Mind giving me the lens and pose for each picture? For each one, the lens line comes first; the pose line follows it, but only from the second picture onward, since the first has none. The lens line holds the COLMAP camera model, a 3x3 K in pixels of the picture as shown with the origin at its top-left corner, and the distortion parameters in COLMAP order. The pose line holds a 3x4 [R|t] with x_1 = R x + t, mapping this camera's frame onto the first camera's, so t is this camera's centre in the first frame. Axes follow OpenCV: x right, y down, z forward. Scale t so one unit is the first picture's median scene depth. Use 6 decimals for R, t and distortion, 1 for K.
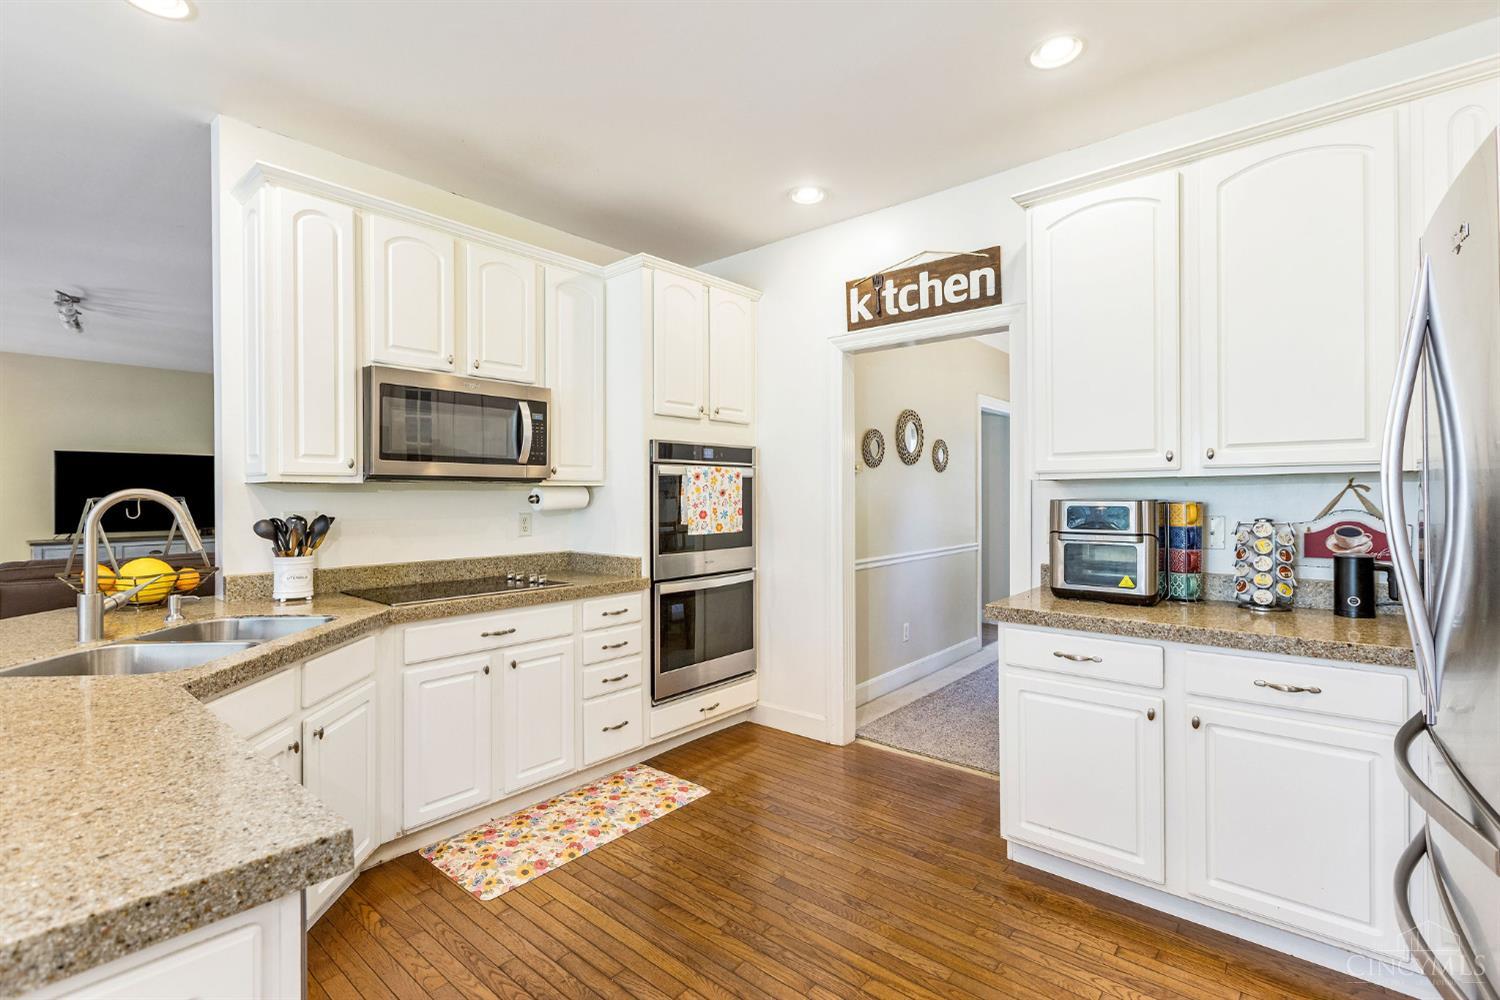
lens RADIAL K [[686.9, 0, 754.4], [0, 686.9, 500.0], [0, 0, 1]] dist [0.003283, 0.000149]
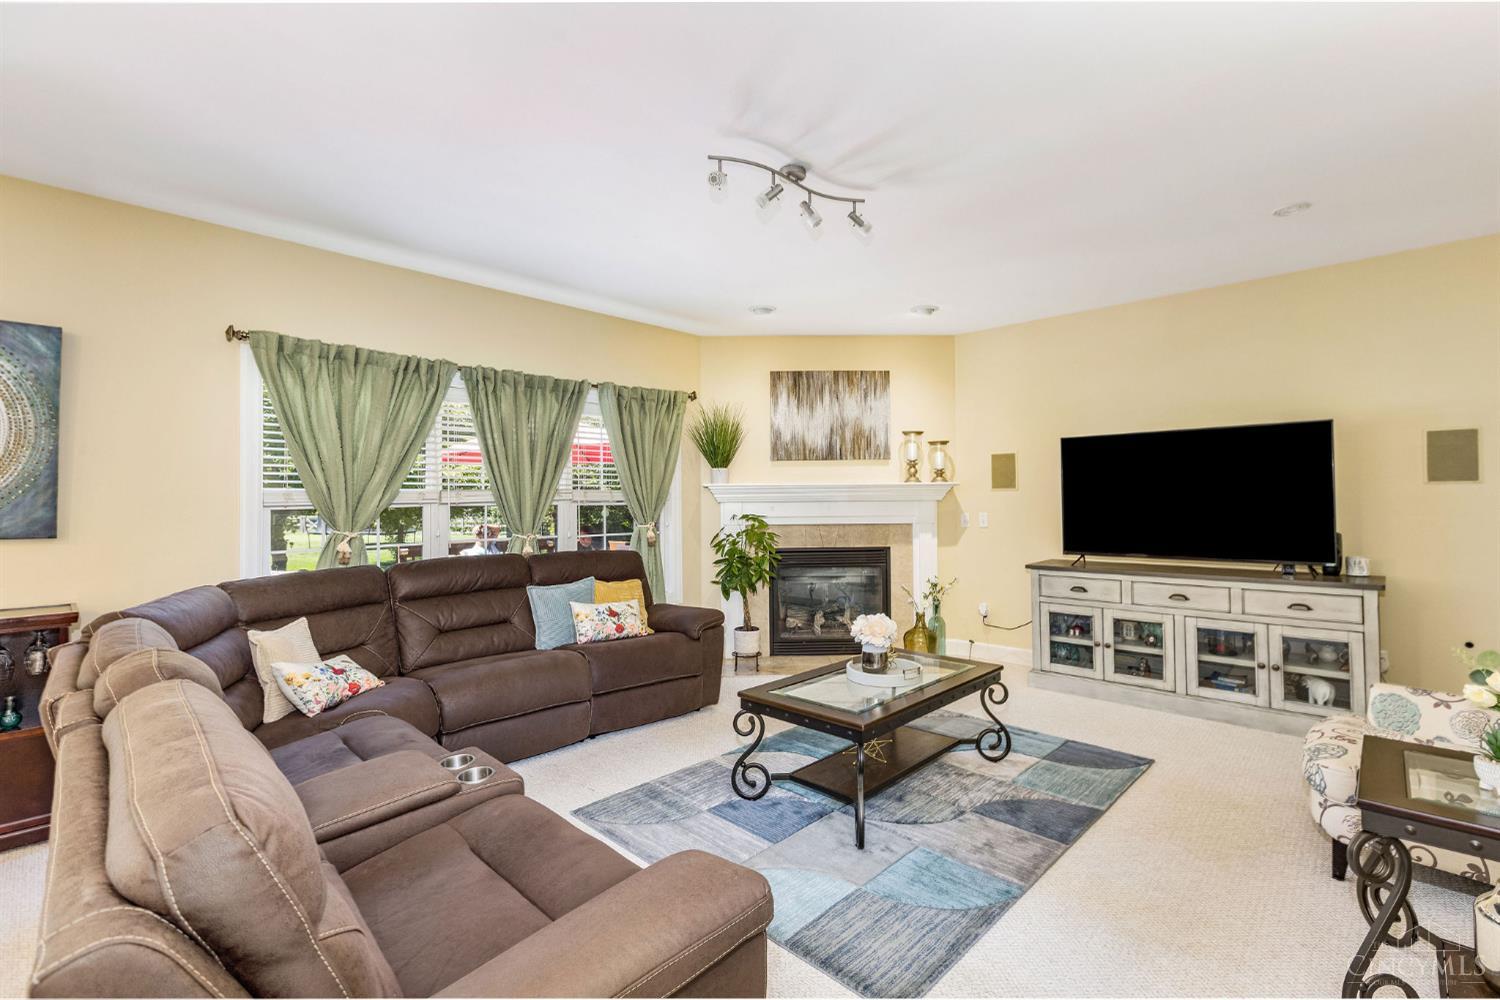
lens RADIAL K [[670.4, 0, 740.3], [0, 670.4, 484.3], [0, 0, 1]] dist [0.000264, -0.000257]
pose [[-0.067181, -0.018159, -0.997576, -0.730756], [0.001391, 0.999832, -0.018293, -0.027090], [0.997740, -0.002617, -0.067144, 1.772176]]
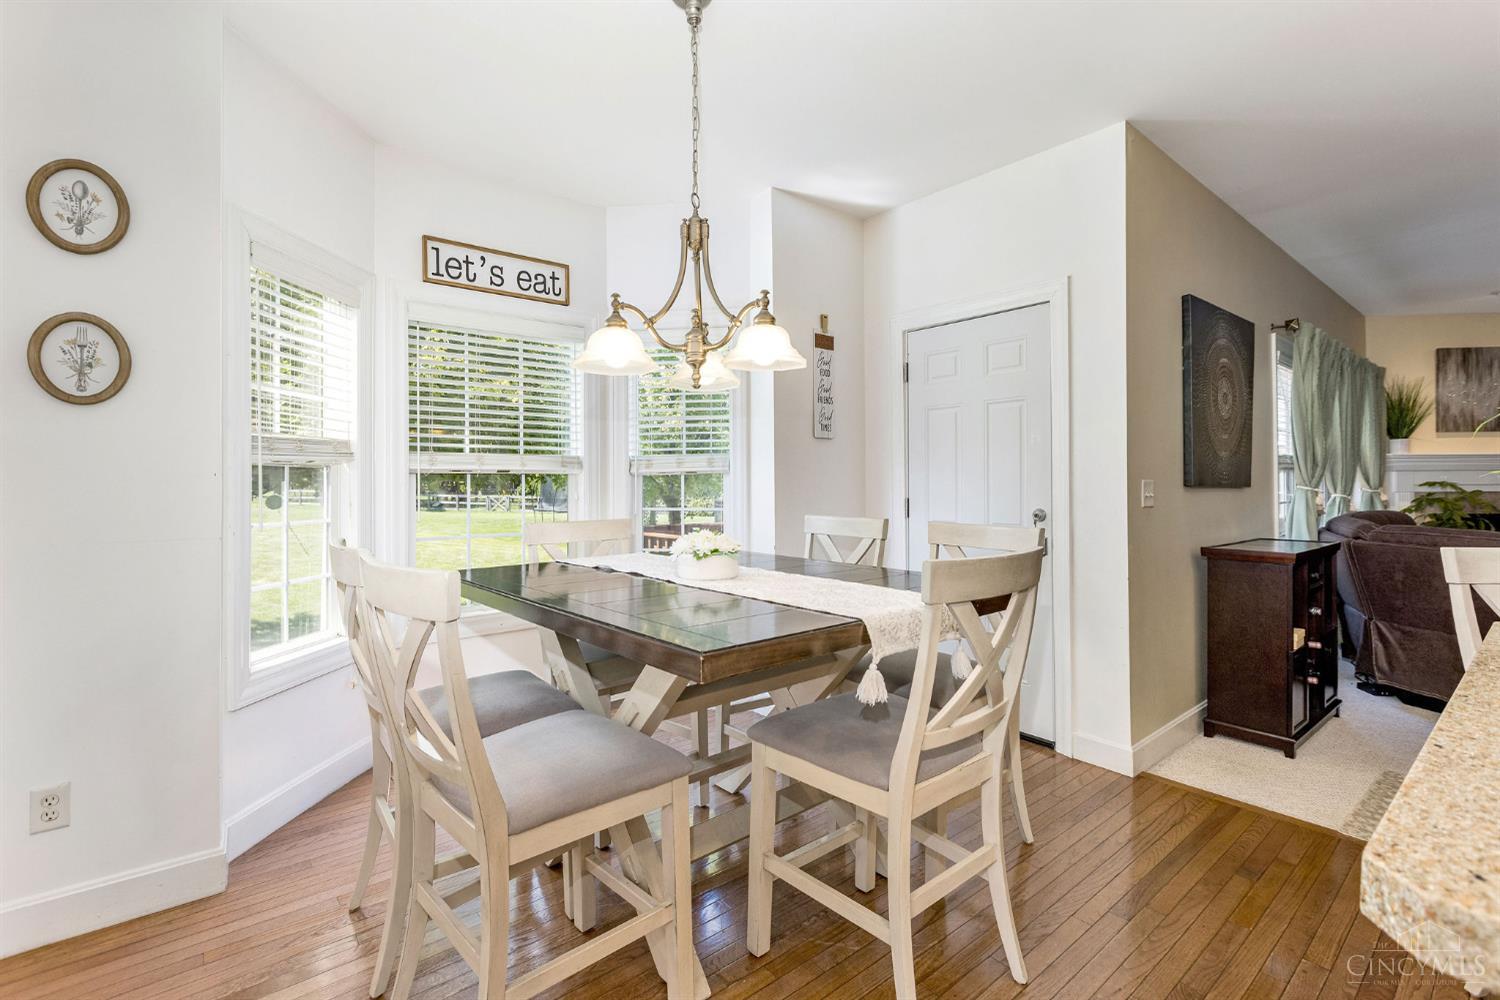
lens RADIAL K [[670.4, 0, 749.7], [0, 670.4, 475.9], [0, 0, 1]] dist [0.000264, -0.000257]
pose [[-0.157120, -0.011062, -0.987518, -0.251278], [0.003283, 0.999926, -0.011724, 0.026285], [0.987574, -0.005084, -0.157072, -0.182650]]
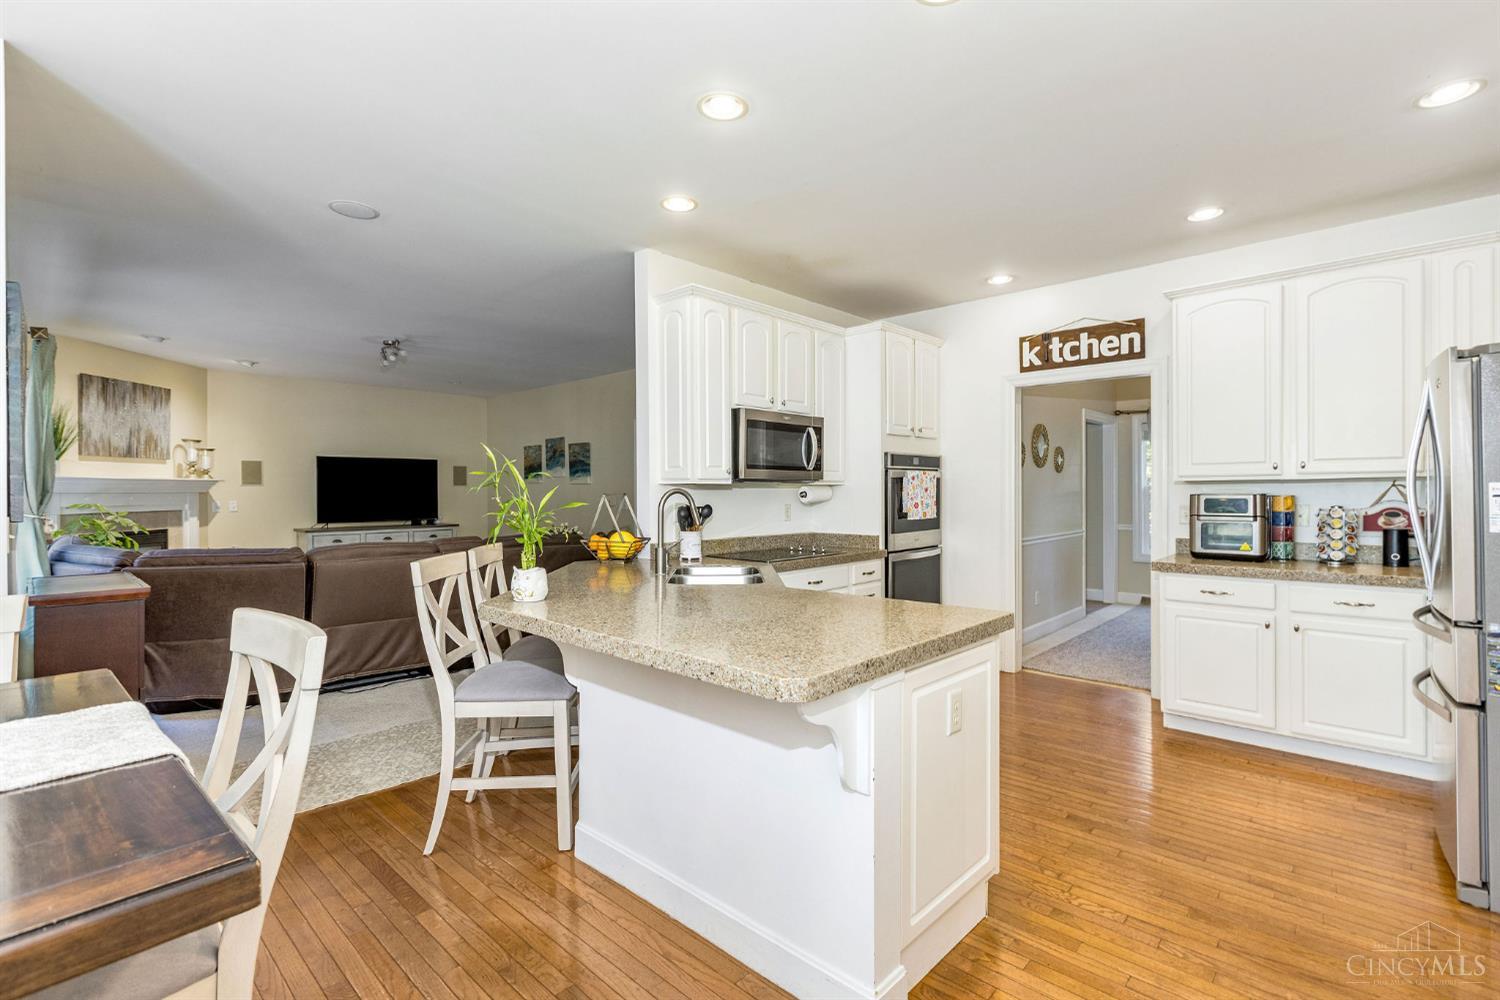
lens RADIAL K [[686.9, 0, 760.2], [0, 686.9, 501.2], [0, 0, 1]] dist [0.003283, 0.000149]
pose [[0.999372, -0.000982, -0.035432, -0.435194], [0.001265, 0.999968, 0.007961, 0.001739], [0.035423, -0.008001, 0.999340, -0.517012]]
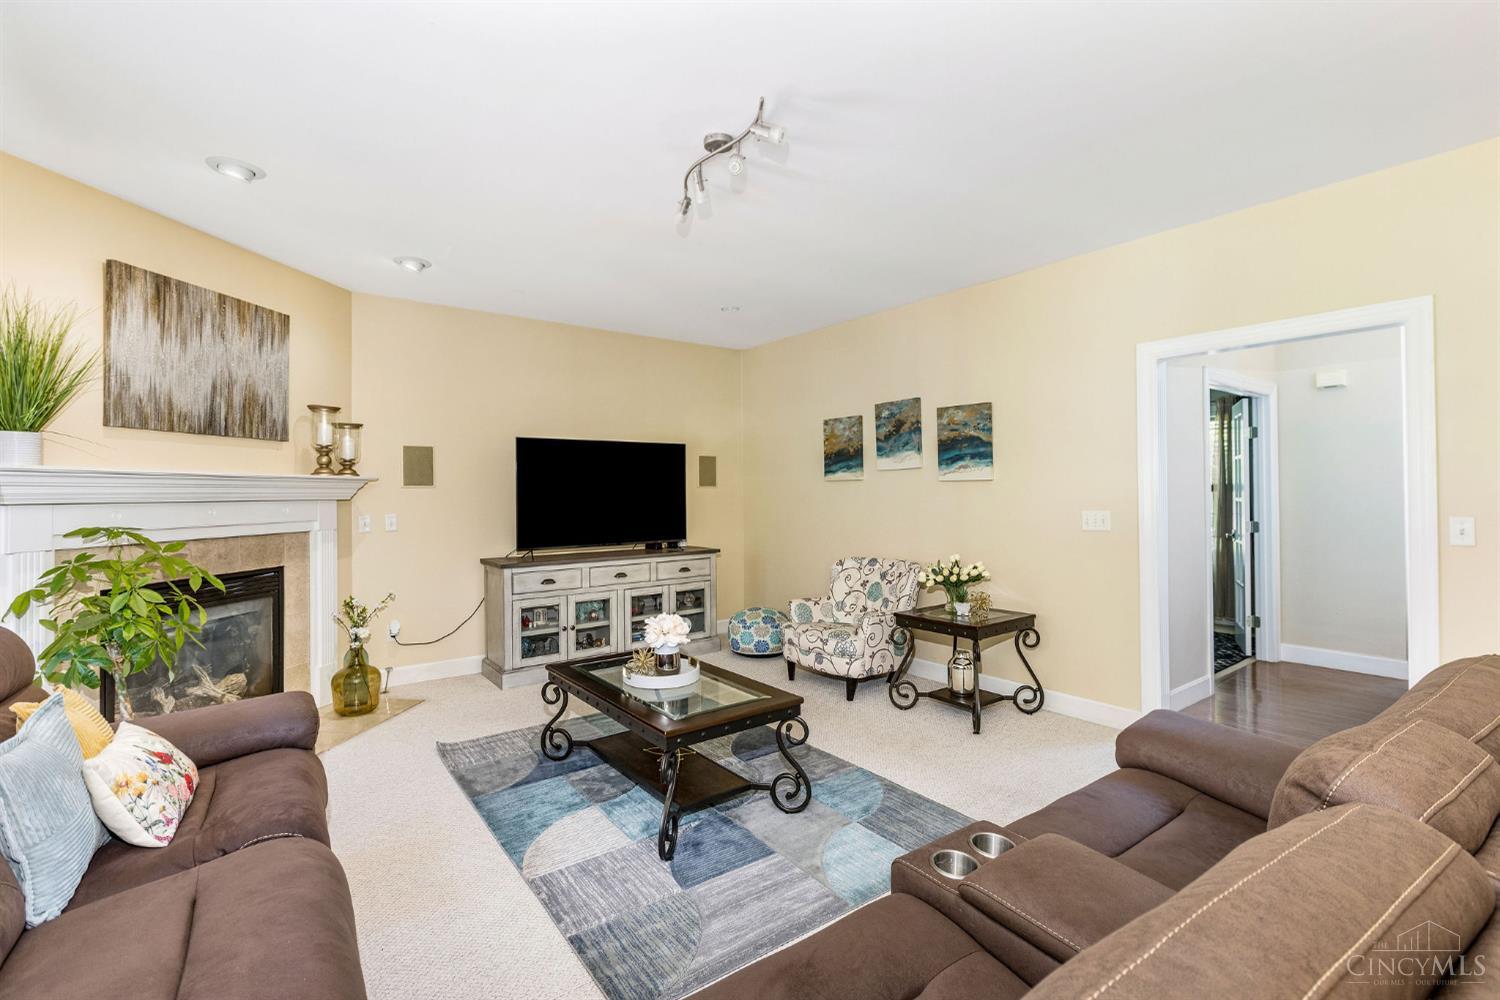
lens RADIAL K [[686.9, 0, 755.7], [0, 686.9, 493.6], [0, 0, 1]] dist [0.003283, 0.000149]
pose [[0.977157, -0.006562, -0.212418, -1.518307], [0.005084, 0.999959, -0.007504, -0.011972], [0.212458, 0.006253, 0.977150, 0.841847]]
